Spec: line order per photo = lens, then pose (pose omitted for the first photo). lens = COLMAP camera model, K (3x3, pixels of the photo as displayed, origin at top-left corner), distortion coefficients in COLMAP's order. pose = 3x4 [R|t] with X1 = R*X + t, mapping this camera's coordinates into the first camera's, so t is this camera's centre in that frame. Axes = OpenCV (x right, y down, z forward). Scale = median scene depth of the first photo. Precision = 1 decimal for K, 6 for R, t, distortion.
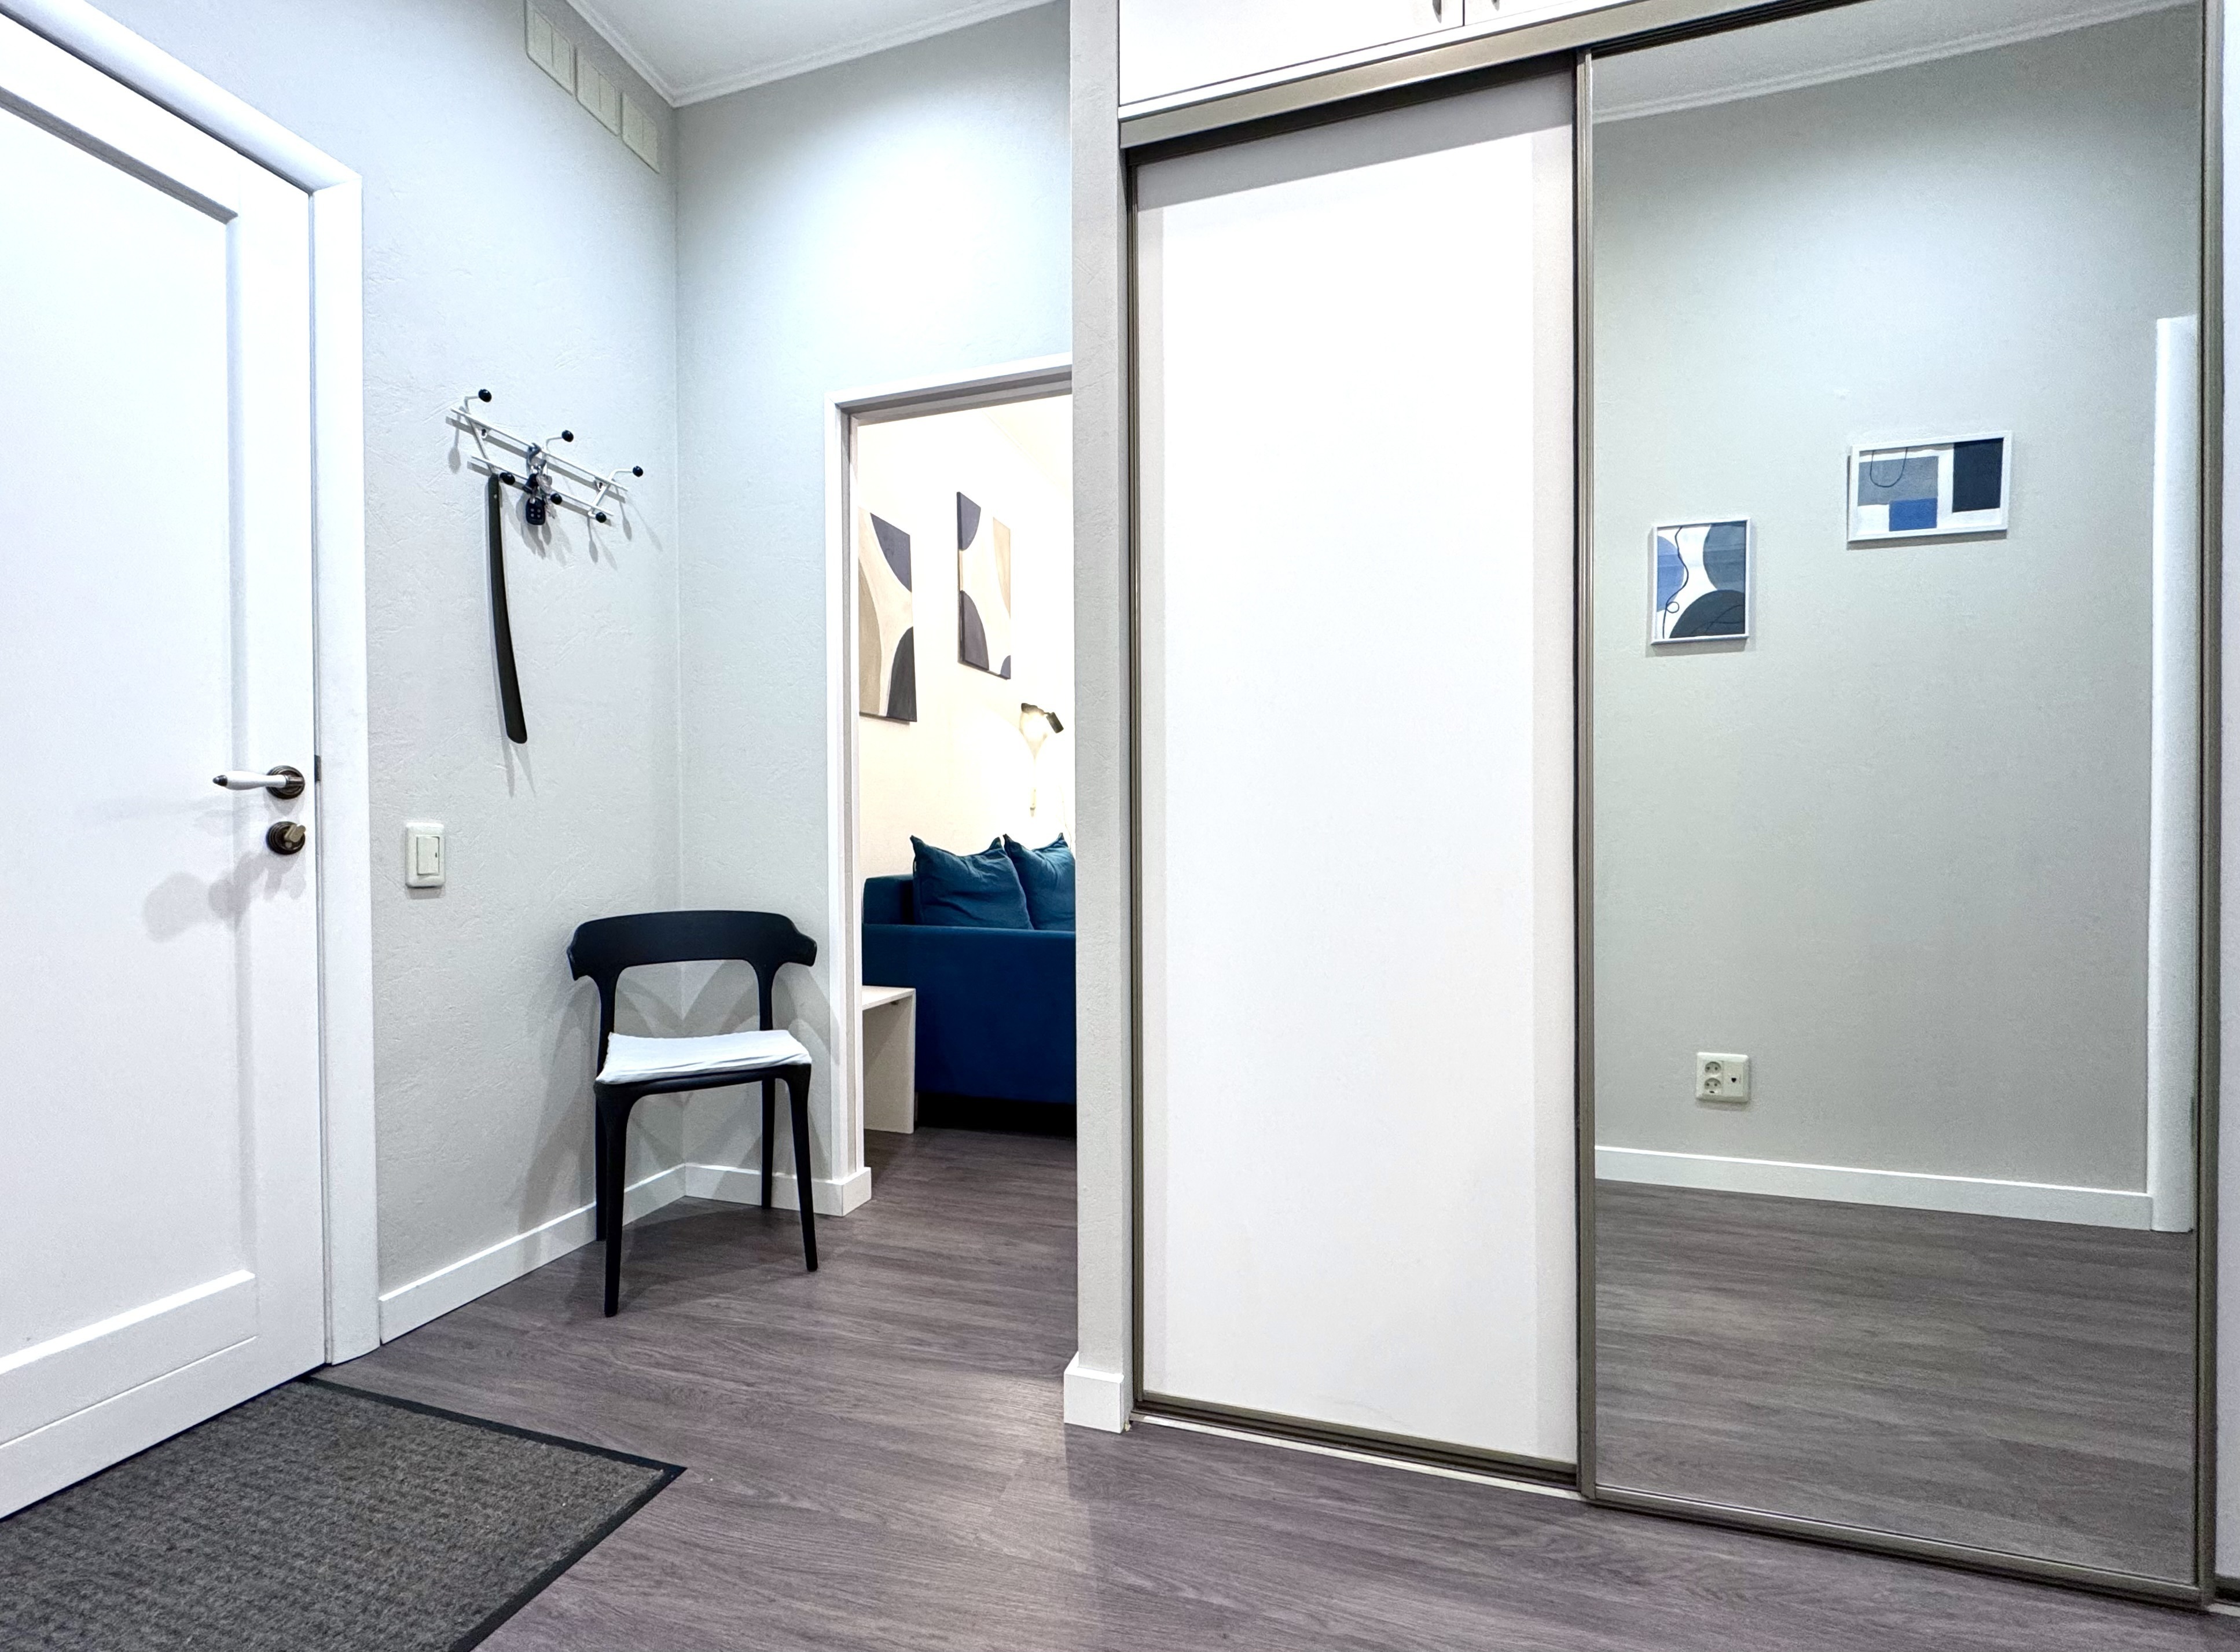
lens RADIAL K [[909.1, 0, 1124.8], [0, 909.1, 845.7], [0, 0, 1]] dist [0.000084, -0.000558]
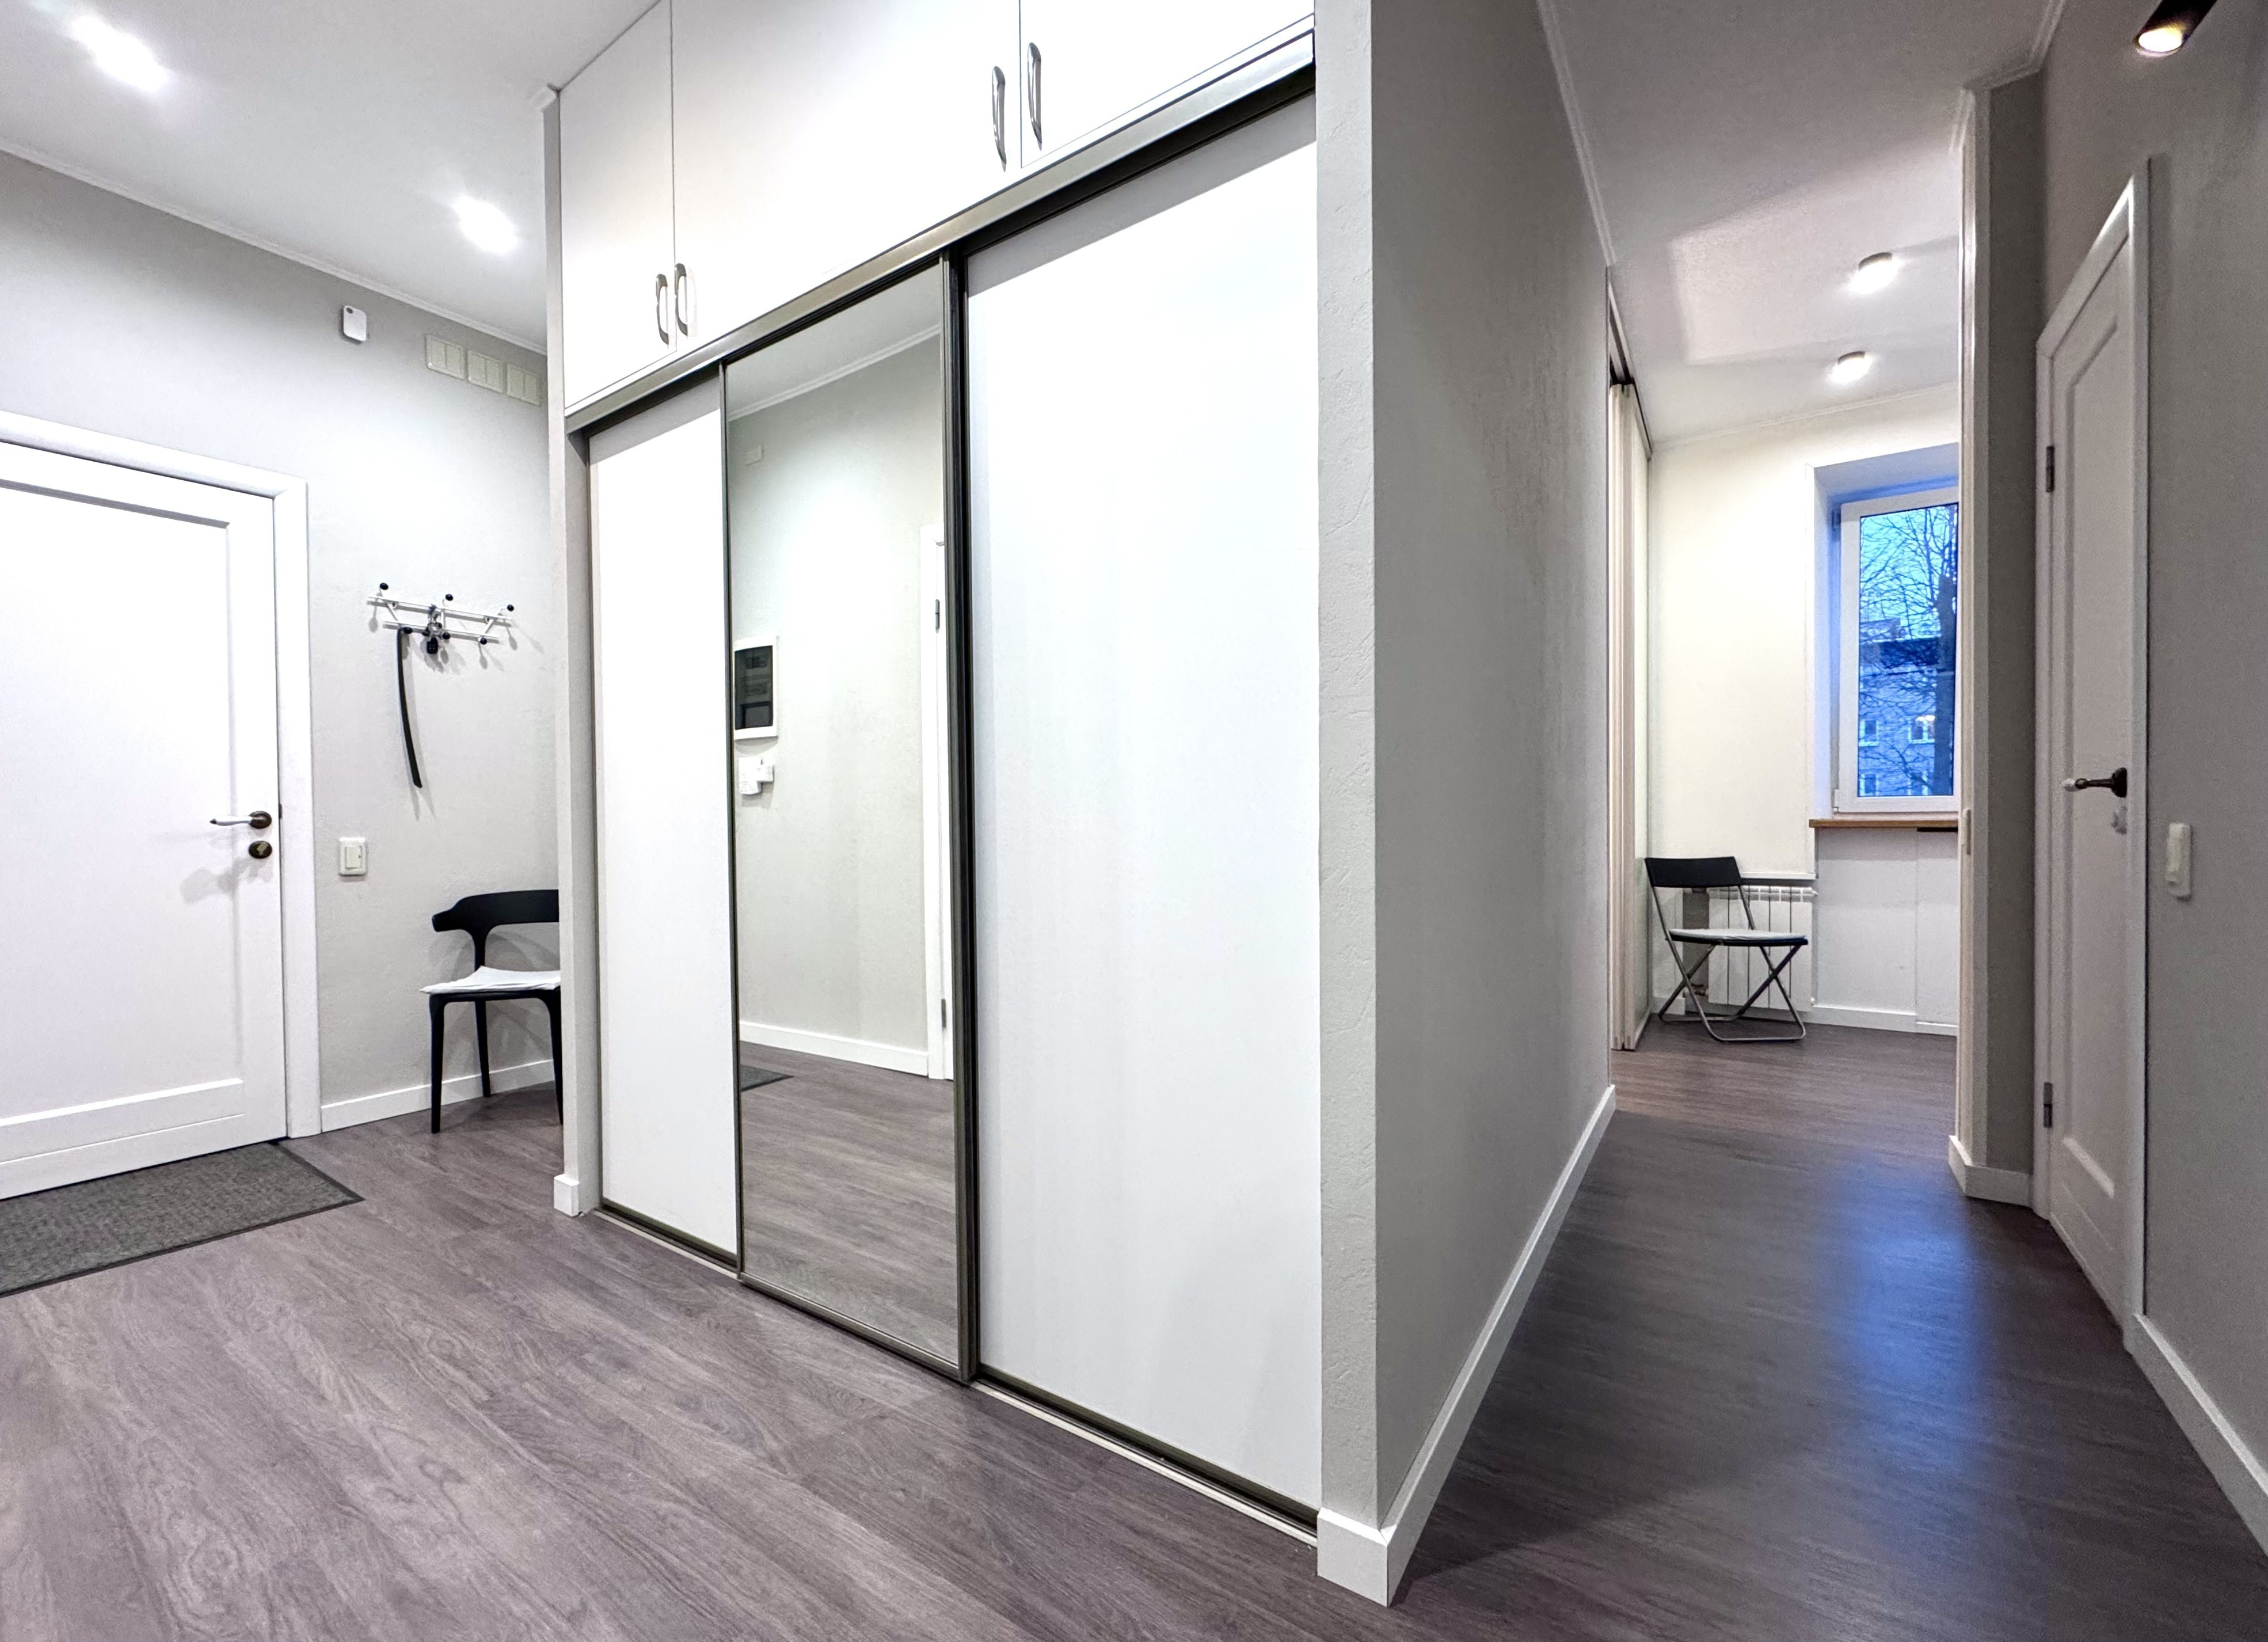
lens RADIAL K [[915.9, 0, 1134.0], [0, 915.9, 821.0], [0, 0, 1]] dist [0.000339, 0.000894]
pose [[0.952590, -0.005512, -0.304208, 1.335816], [0.005940, 0.999982, 0.000481, -0.056443], [0.304200, -0.002265, 0.952605, -0.241101]]
